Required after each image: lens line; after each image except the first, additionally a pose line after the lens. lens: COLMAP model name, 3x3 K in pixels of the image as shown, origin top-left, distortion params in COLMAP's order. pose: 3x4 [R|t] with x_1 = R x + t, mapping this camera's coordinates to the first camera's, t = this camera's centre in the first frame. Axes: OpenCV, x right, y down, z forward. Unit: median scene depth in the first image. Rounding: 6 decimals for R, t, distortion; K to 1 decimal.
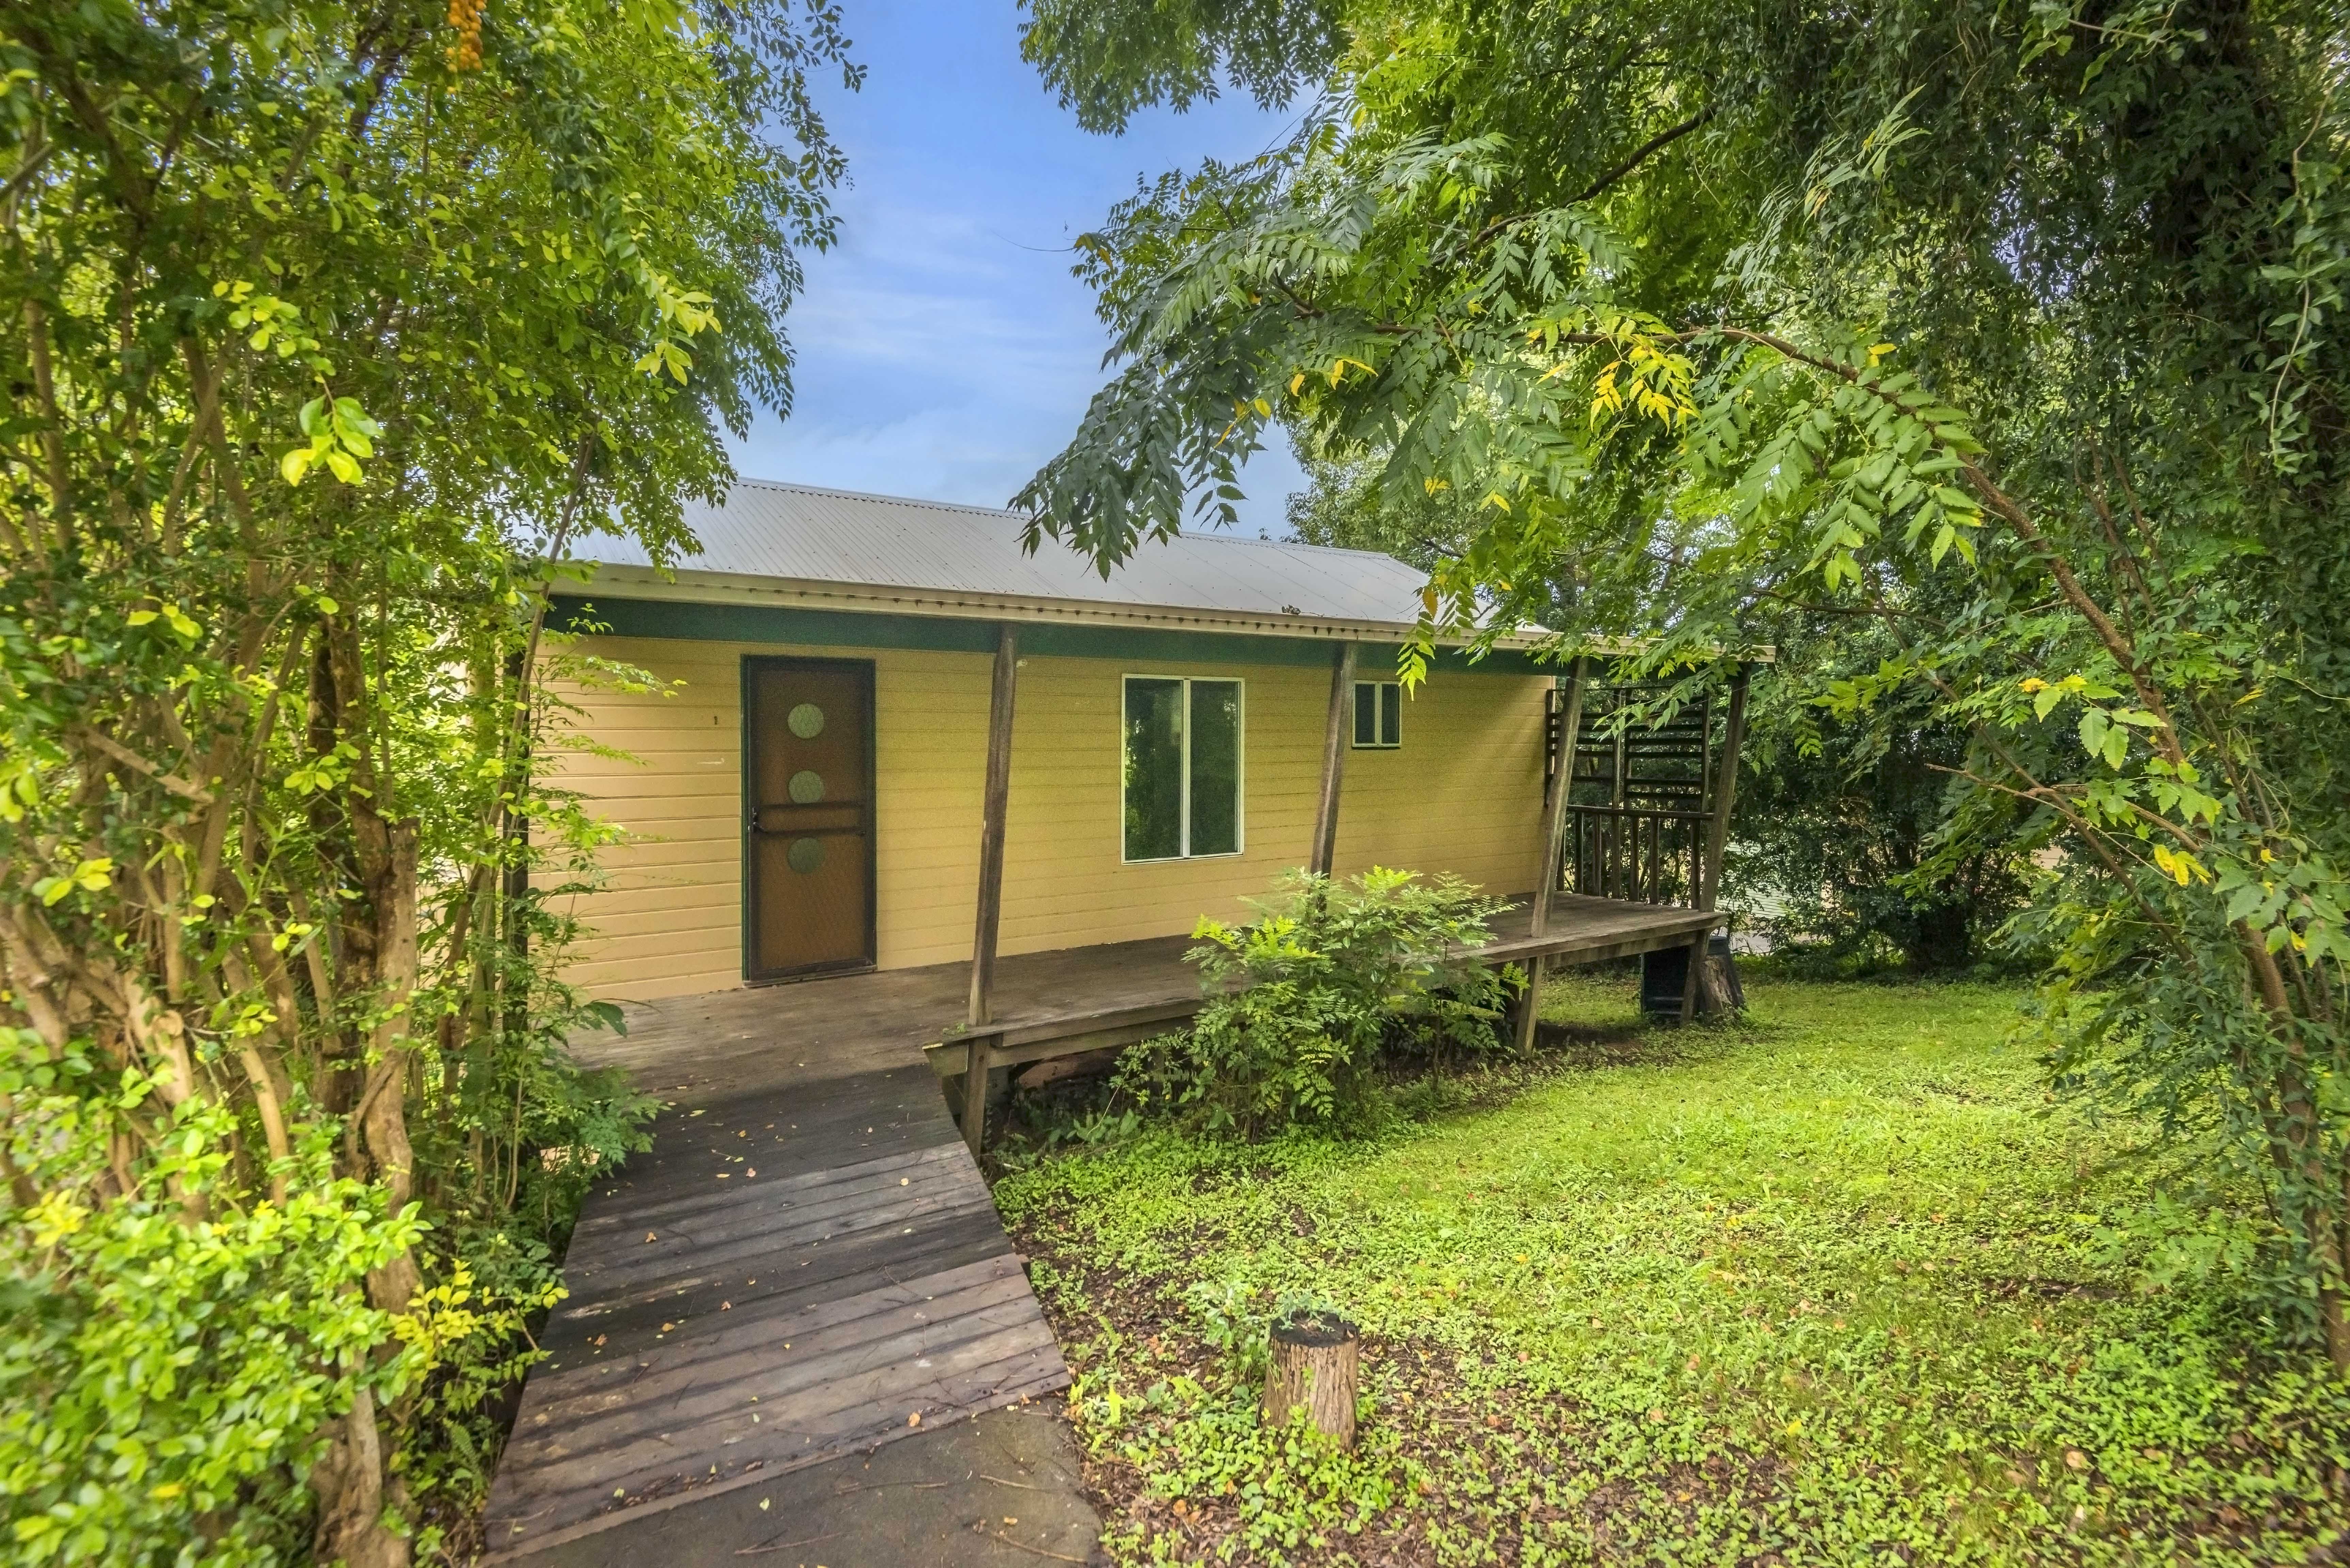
lens RADIAL K [[1094.6, 0, 1175.5], [0, 1094.6, 783.1], [0, 0, 1]] dist [0.025403, -0.003198]
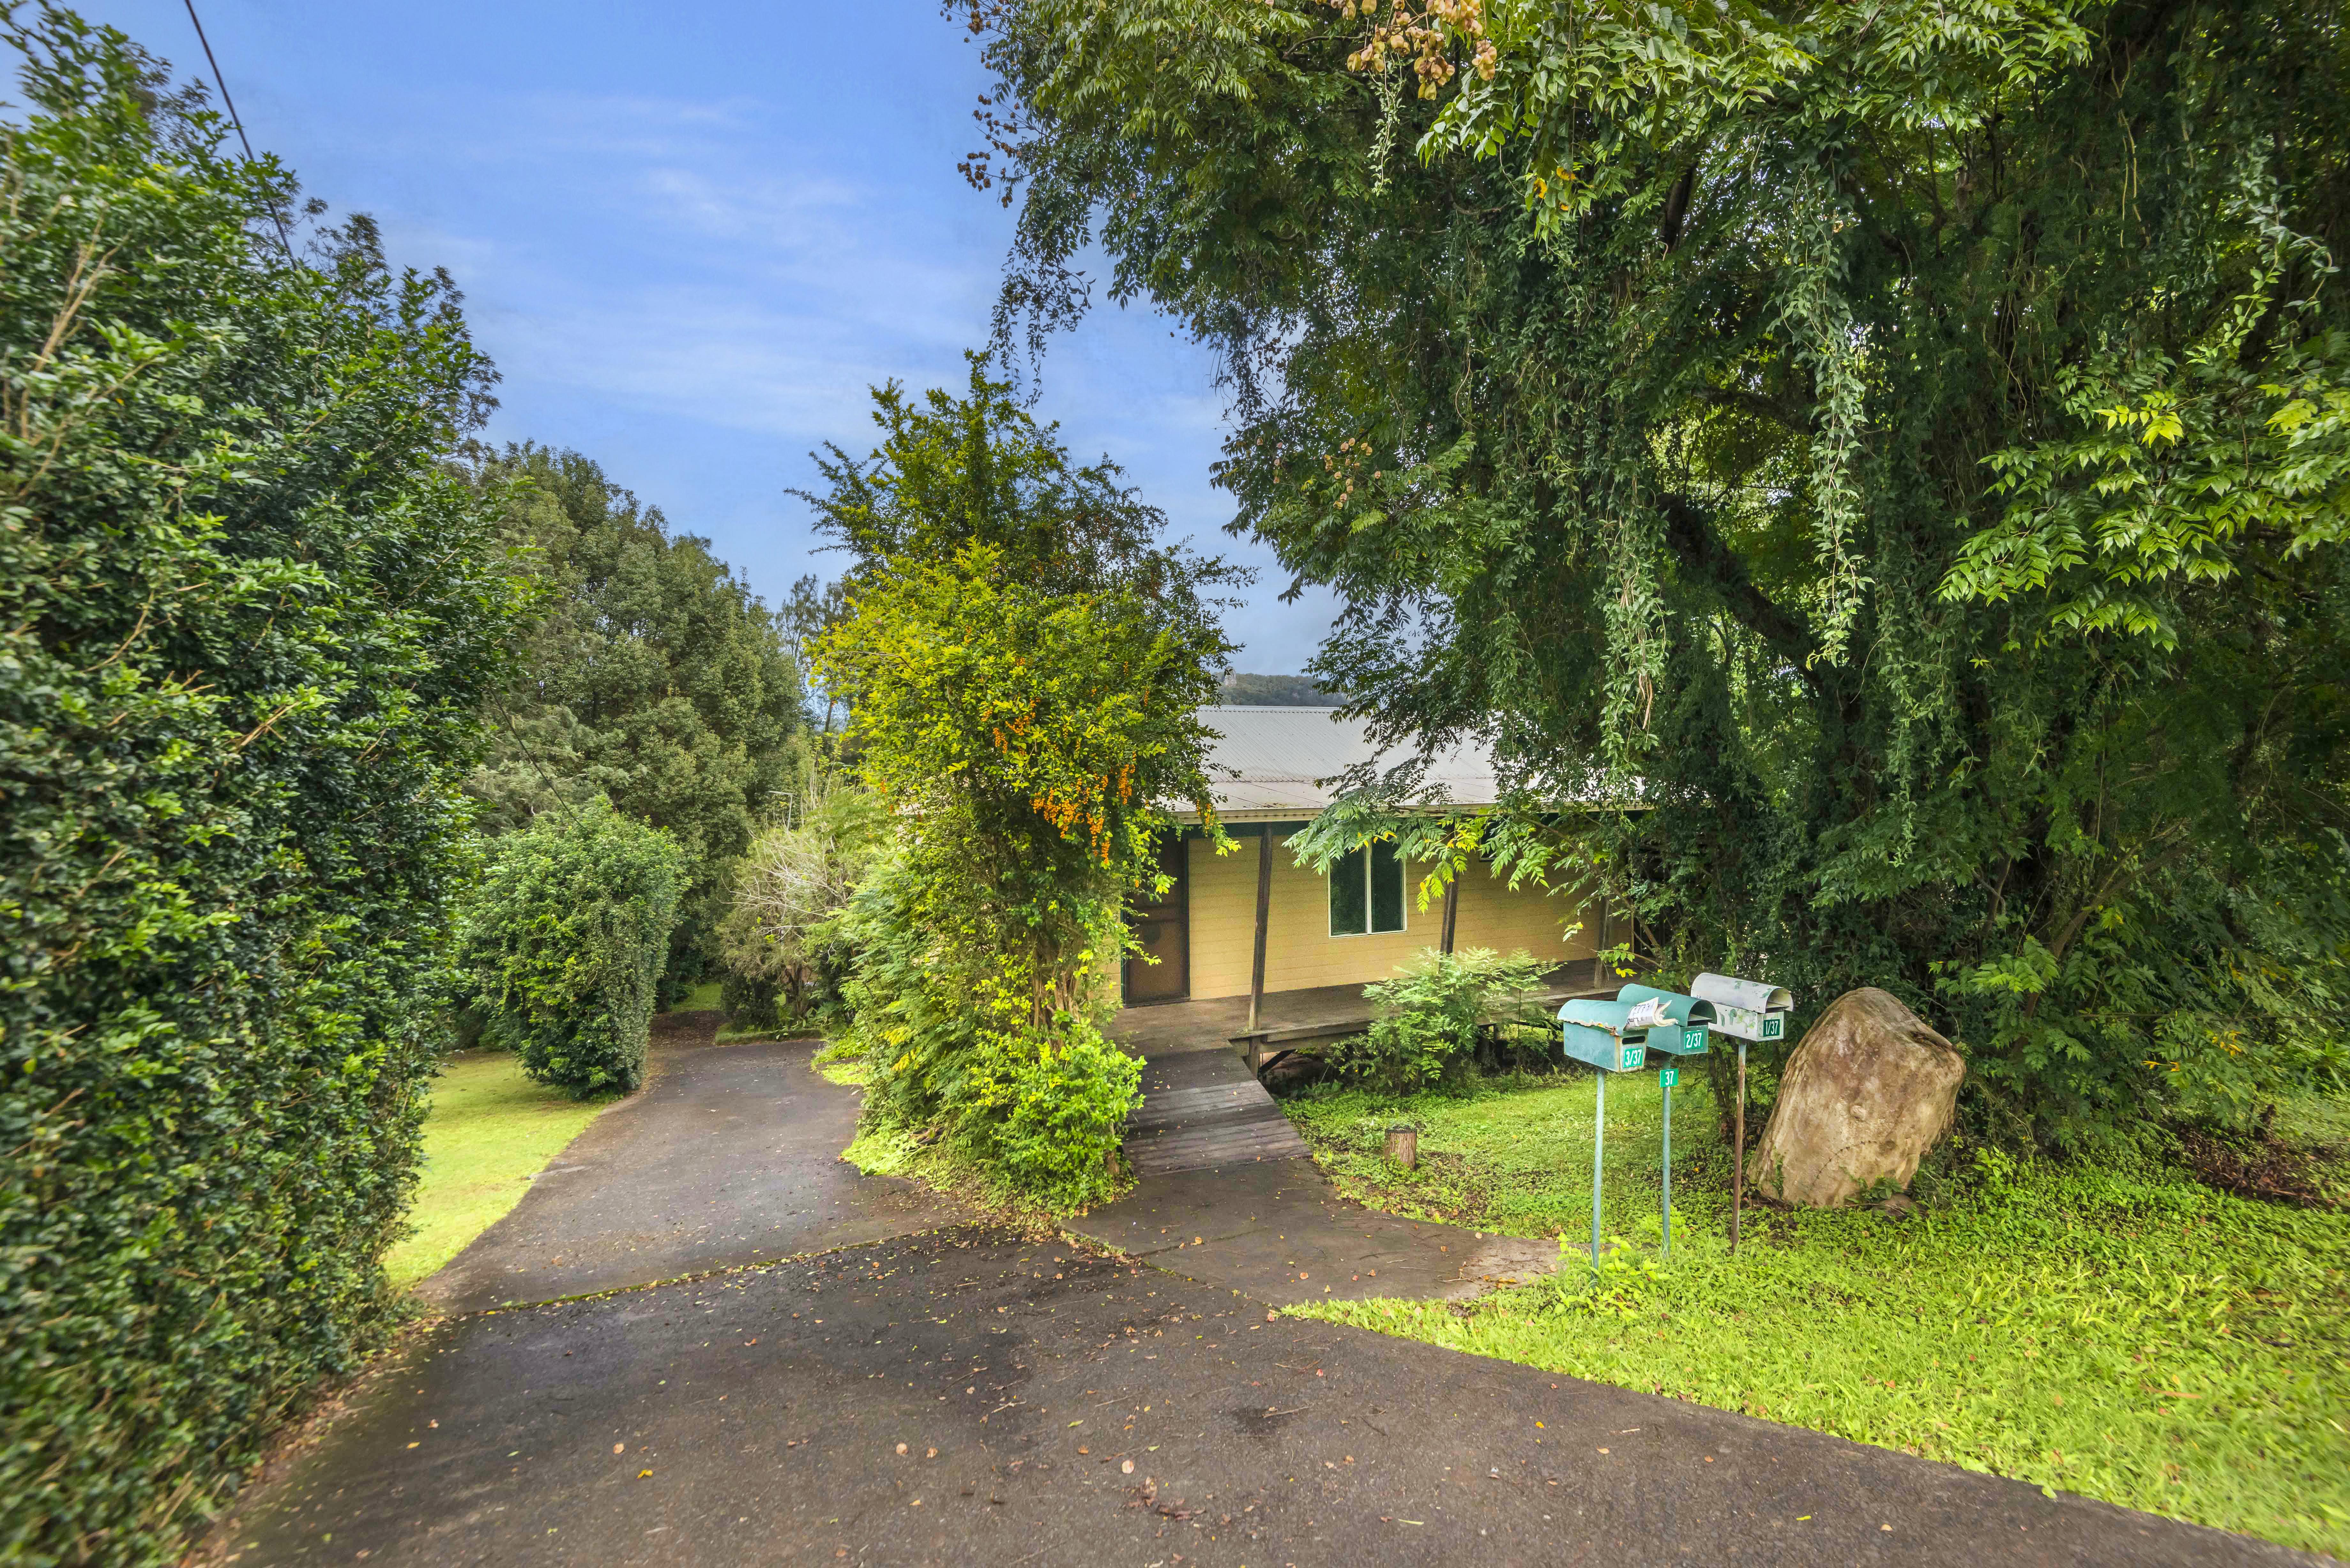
lens RADIAL K [[1094.6, 0, 1180.8], [0, 1094.6, 778.7], [0, 0, 1]] dist [0.025403, -0.003198]
pose [[0.984244, -0.011054, -0.176468, 0.035180], [0.003377, 0.999037, -0.043748, -0.134877], [0.176781, 0.042463, 0.983334, -0.930471]]
